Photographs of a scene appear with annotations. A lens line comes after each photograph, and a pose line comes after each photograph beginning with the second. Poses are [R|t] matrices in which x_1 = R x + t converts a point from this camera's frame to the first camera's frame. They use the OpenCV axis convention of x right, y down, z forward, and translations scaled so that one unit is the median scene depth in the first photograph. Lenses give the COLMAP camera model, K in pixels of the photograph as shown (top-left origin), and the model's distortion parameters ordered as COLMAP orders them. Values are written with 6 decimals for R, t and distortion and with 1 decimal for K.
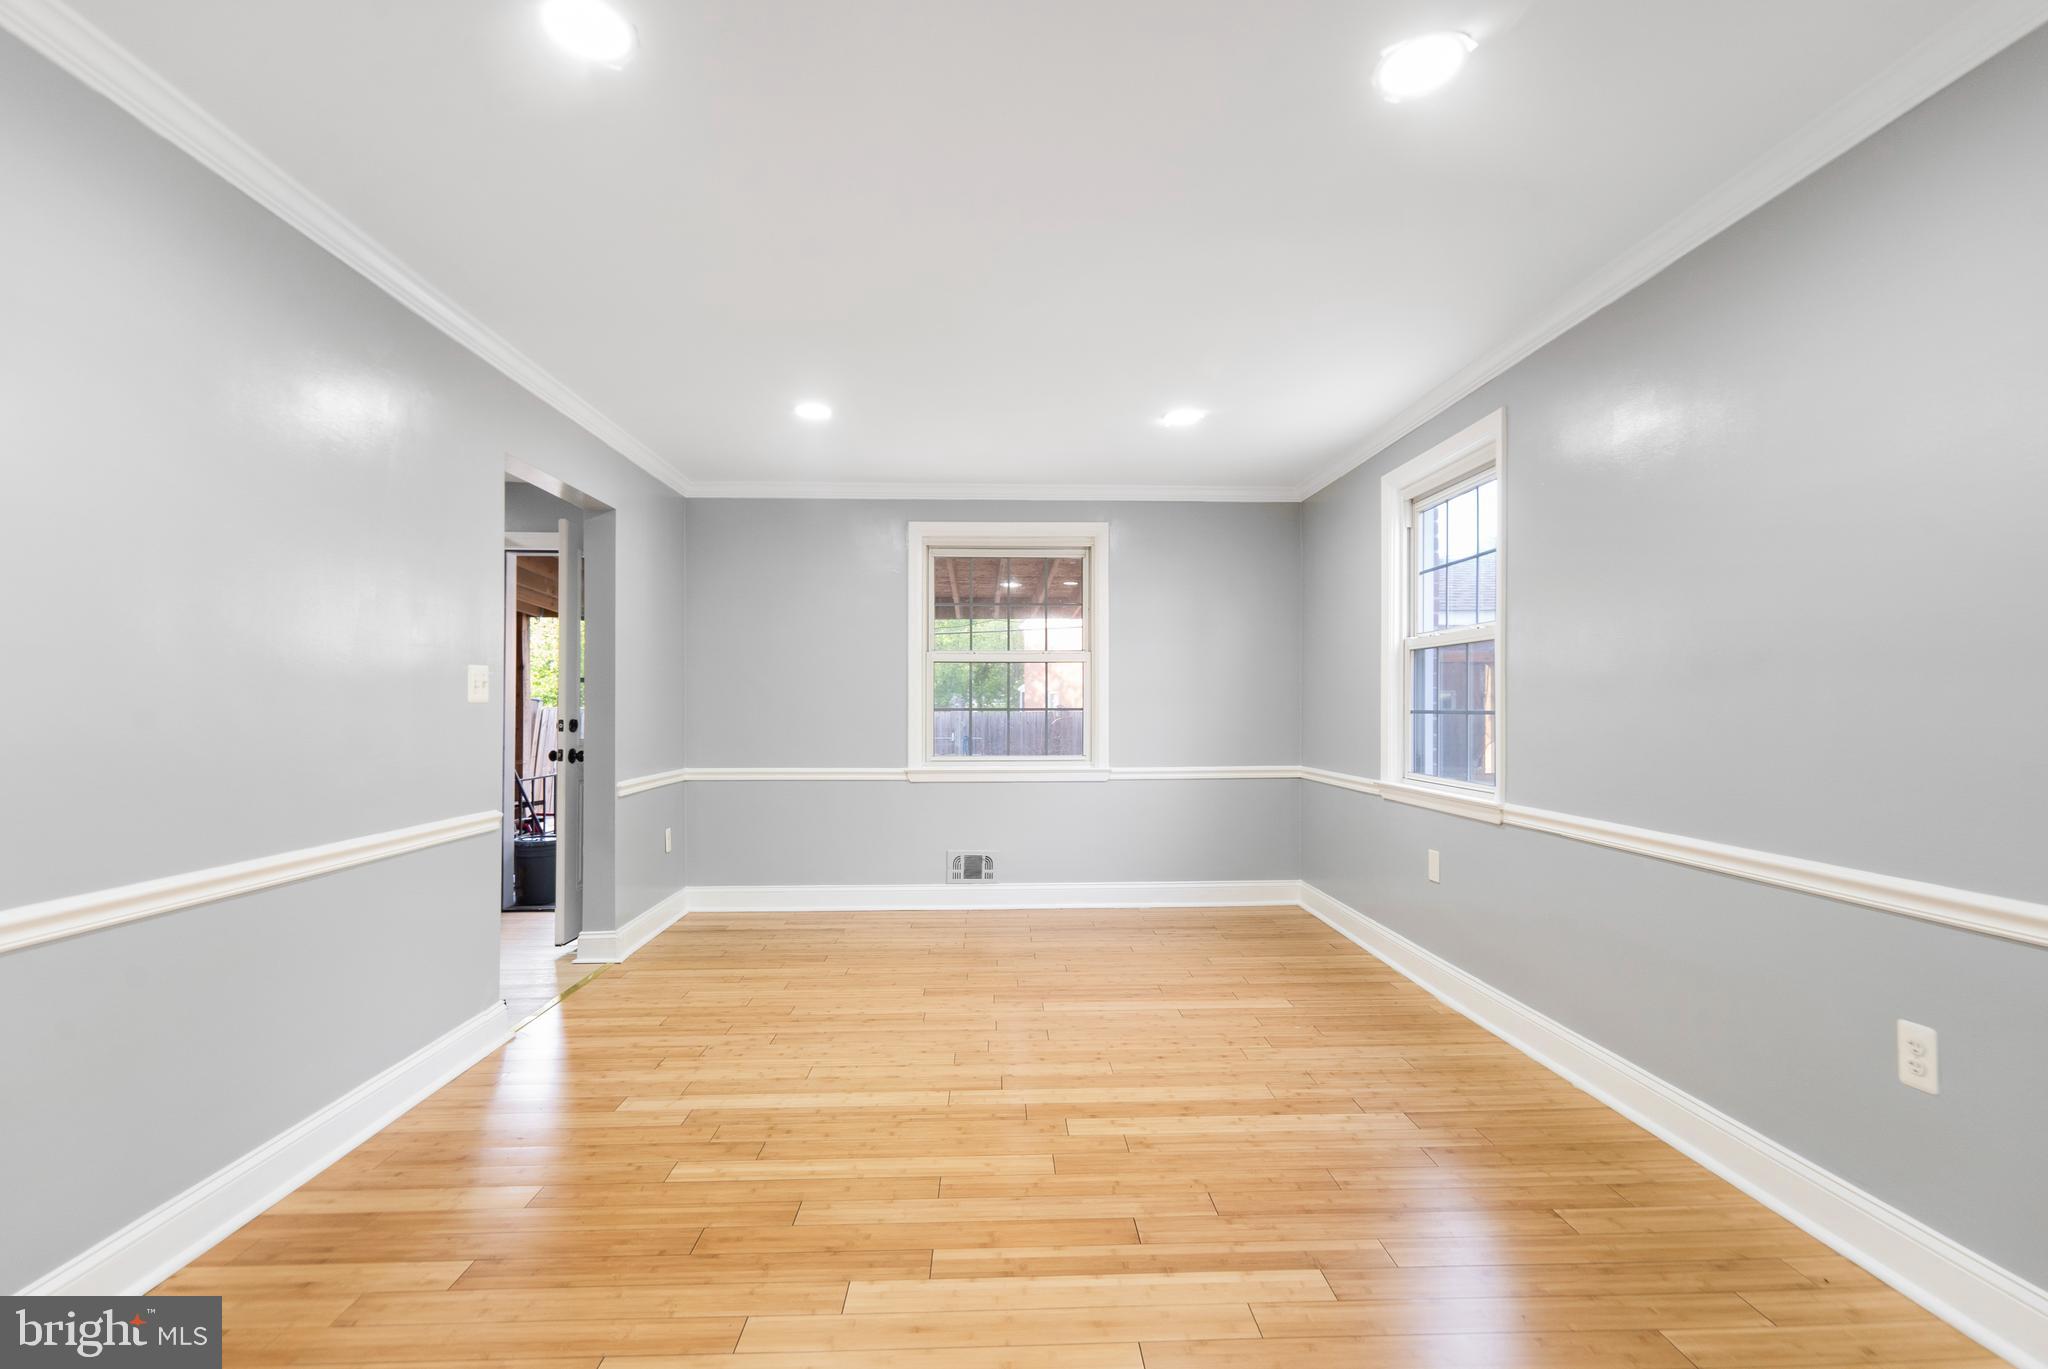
lens RADIAL K [[871.0, 0, 969.4], [0, 871.0, 686.3], [0, 0, 1]] dist [0.001070, 0.000049]
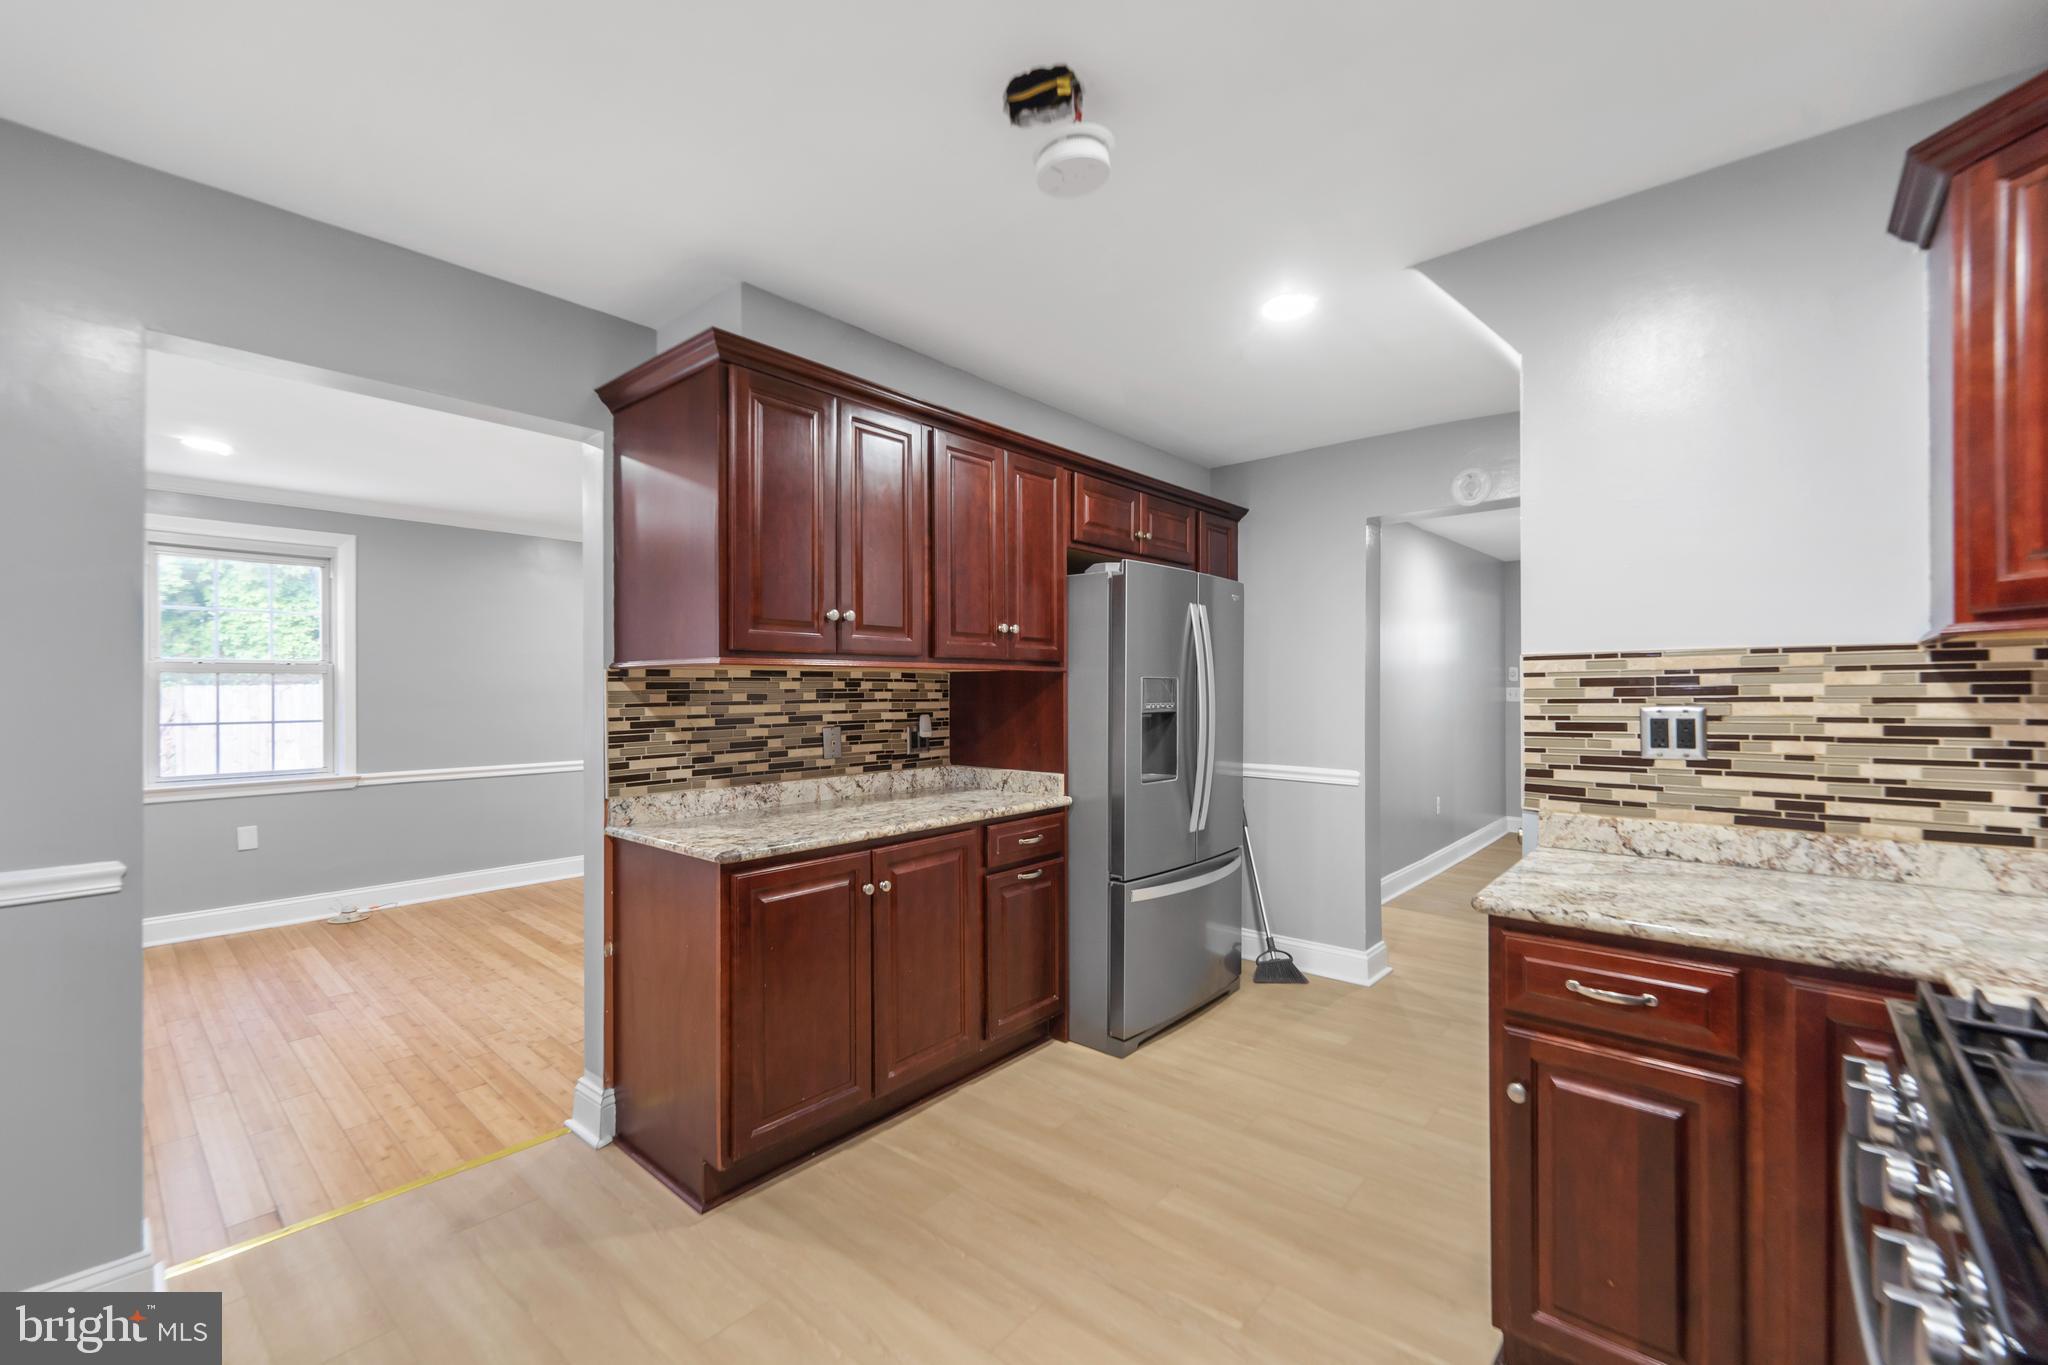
lens RADIAL K [[845.6, 0, 1024.0], [0, 845.6, 682.5], [0, 0, 1]] dist [0.001444, 0.000204]
pose [[-0.727478, 0.005338, 0.686110, -1.417884], [0.000246, 0.999972, -0.007519, -0.028039], [-0.686131, -0.005301, -0.727459, 1.293515]]
